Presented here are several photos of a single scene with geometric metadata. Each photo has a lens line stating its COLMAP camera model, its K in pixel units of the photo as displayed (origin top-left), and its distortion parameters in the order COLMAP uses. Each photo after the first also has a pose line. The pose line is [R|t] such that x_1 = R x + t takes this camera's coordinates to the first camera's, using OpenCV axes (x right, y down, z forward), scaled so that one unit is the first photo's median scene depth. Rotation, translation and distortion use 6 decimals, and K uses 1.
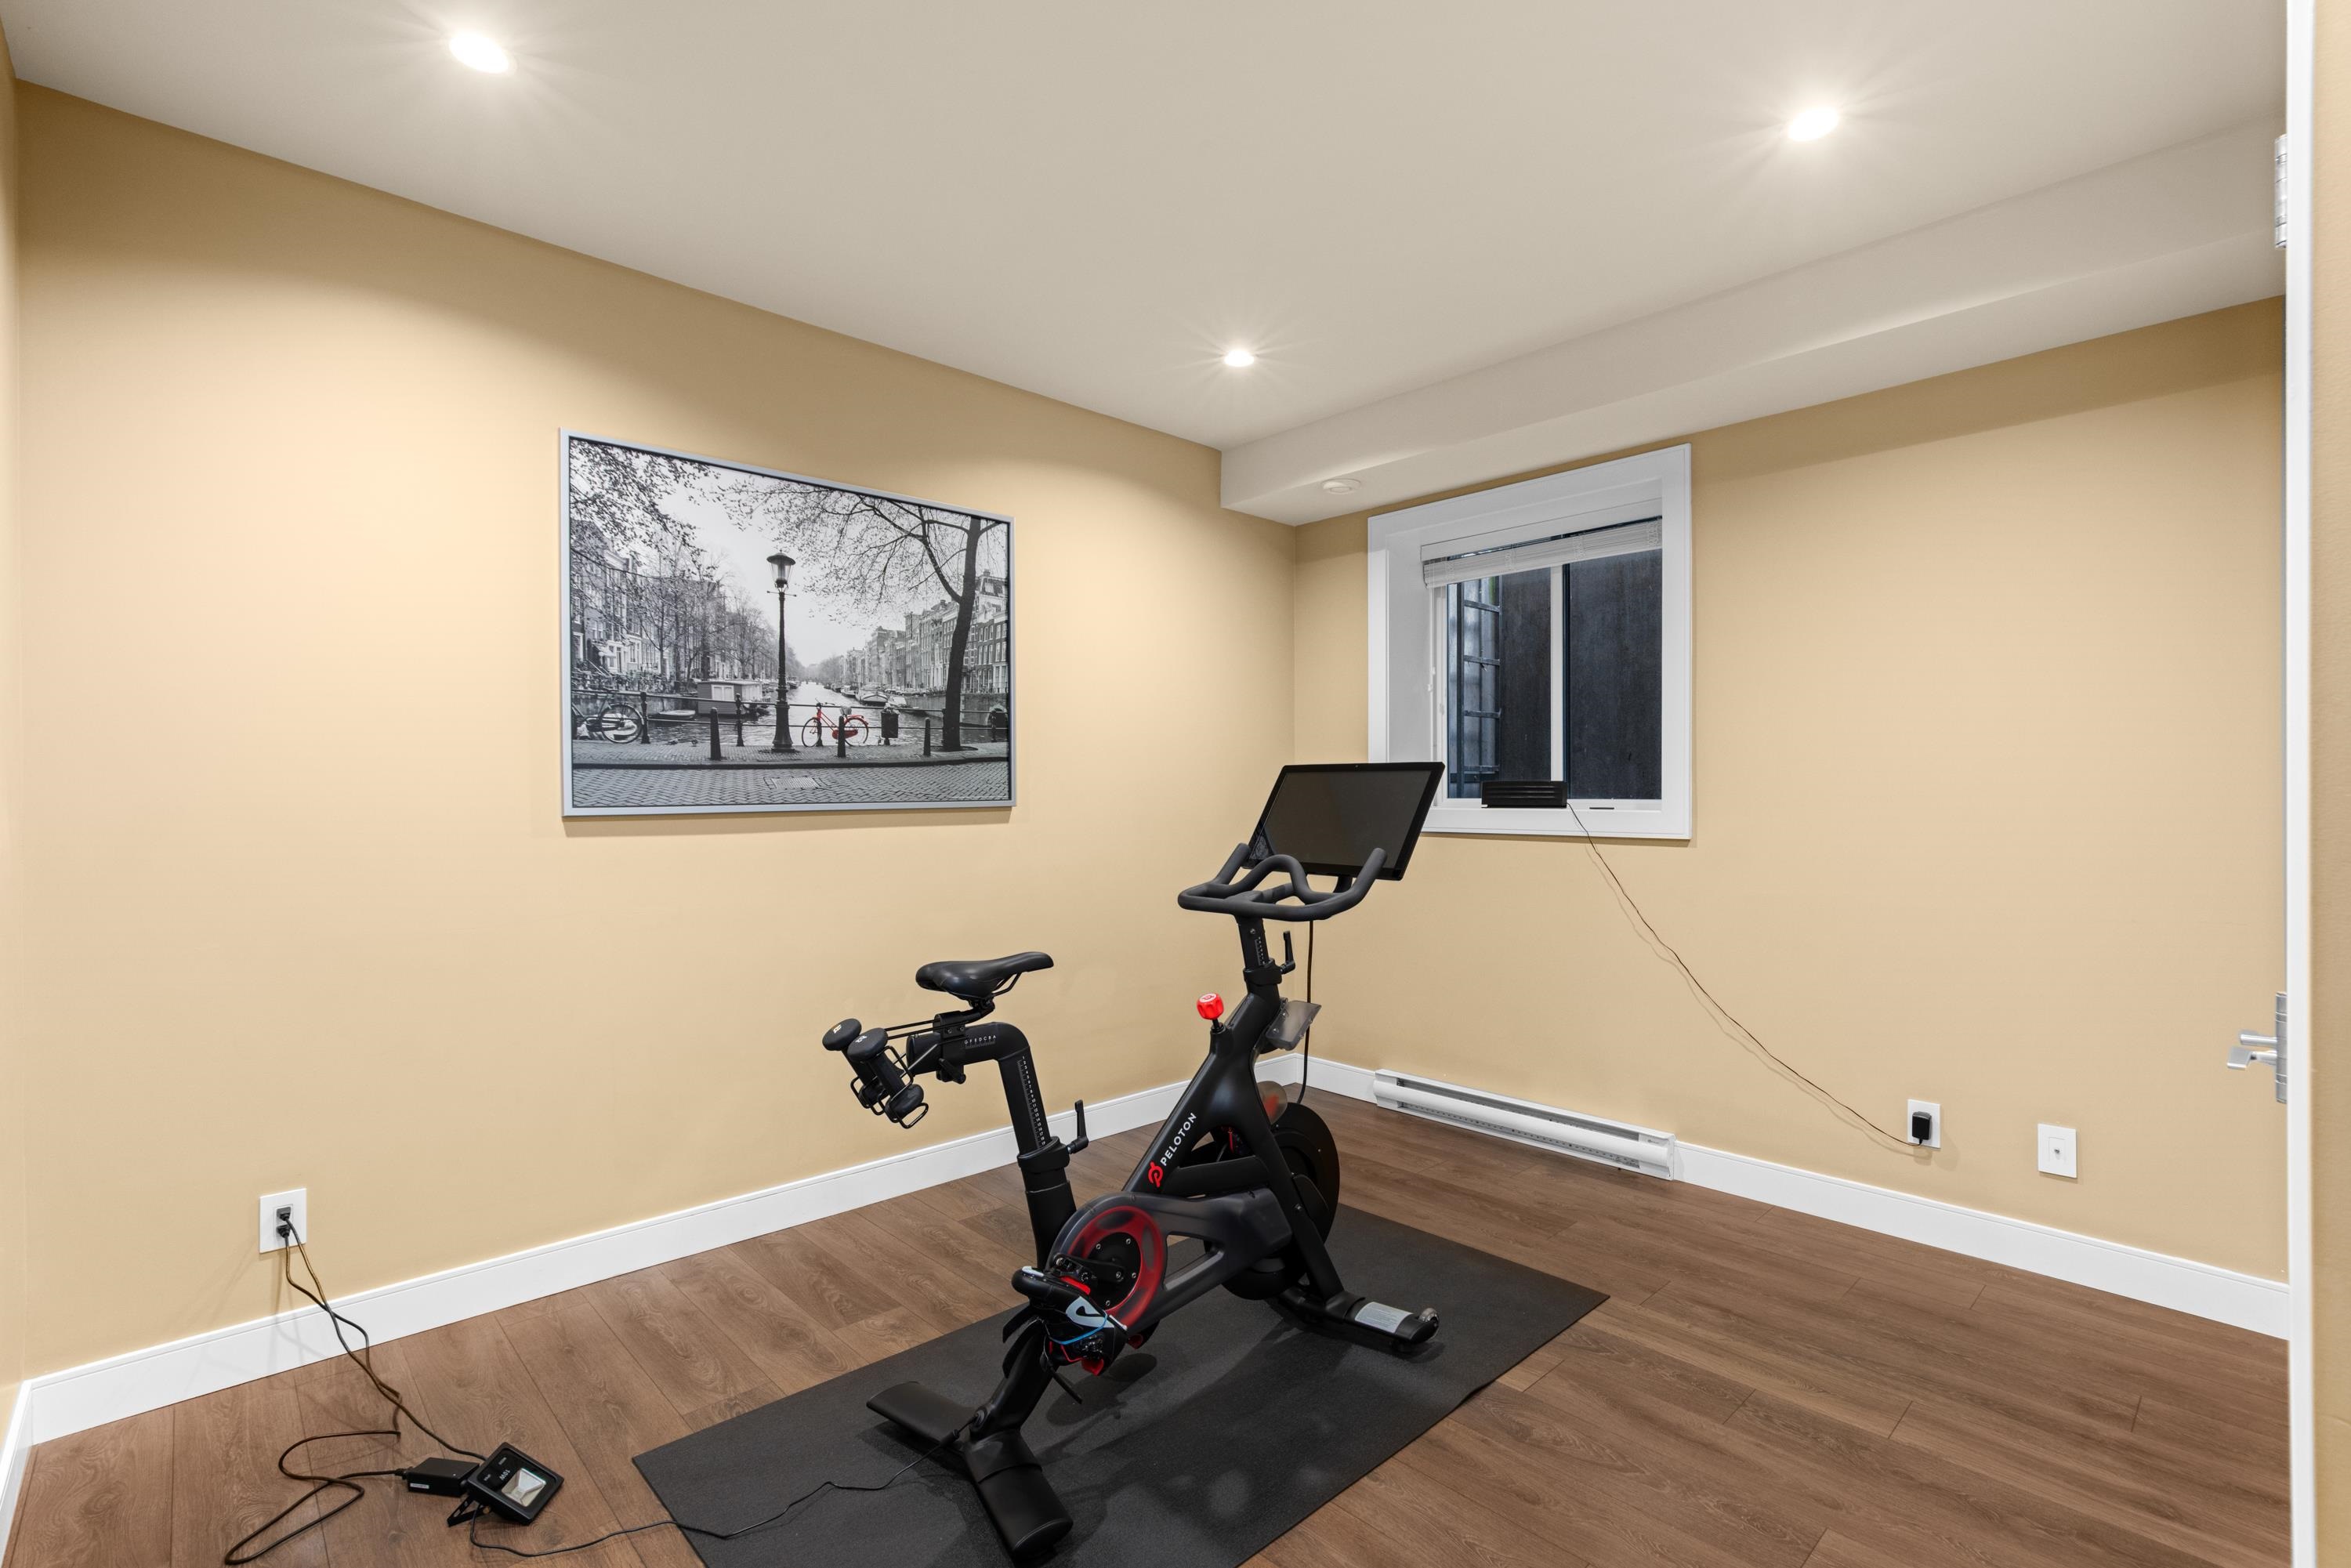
lens RADIAL K [[1059.4, 0, 1180.5], [0, 1059.4, 797.4], [0, 0, 1]] dist [-0.001353, 0.000223]
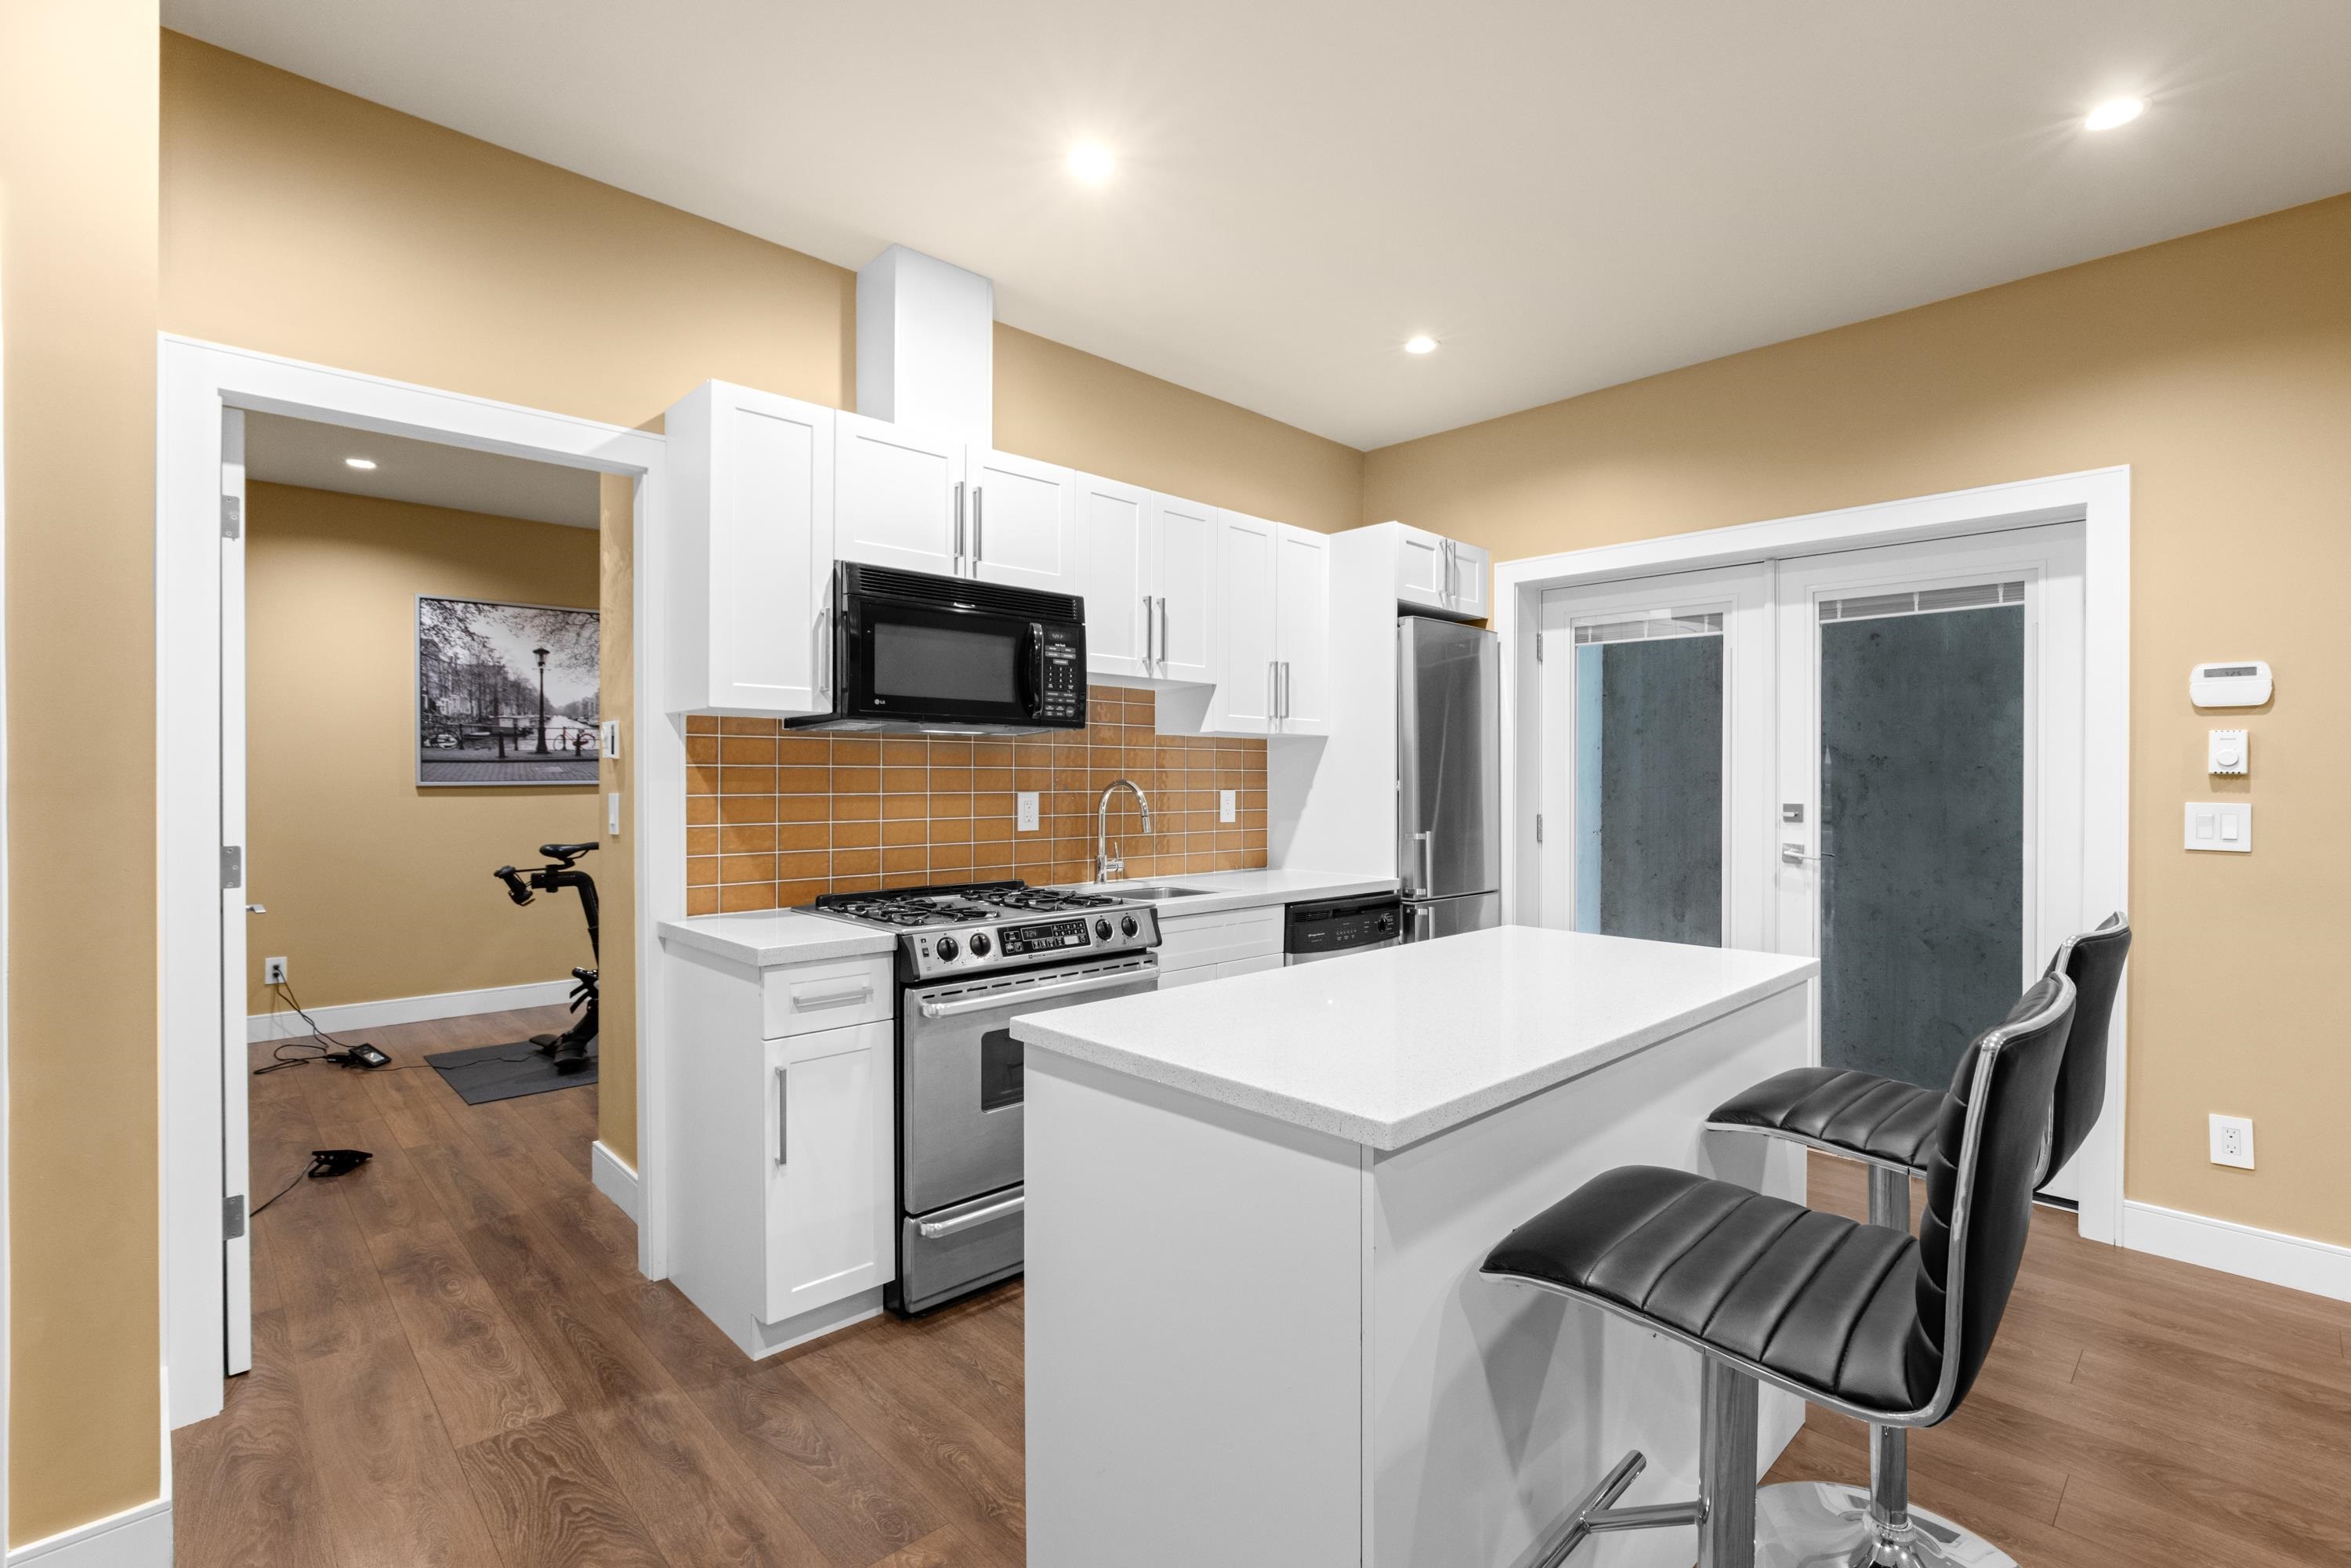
lens RADIAL K [[1059.4, 0, 1177.5], [0, 1059.4, 777.8], [0, 0, 1]] dist [-0.001353, 0.000223]
pose [[0.999988, 0.001134, 0.004716, 0.808332], [-0.001115, 0.999991, -0.004170, 0.007972], [-0.004720, 0.004165, 0.999980, -0.963664]]
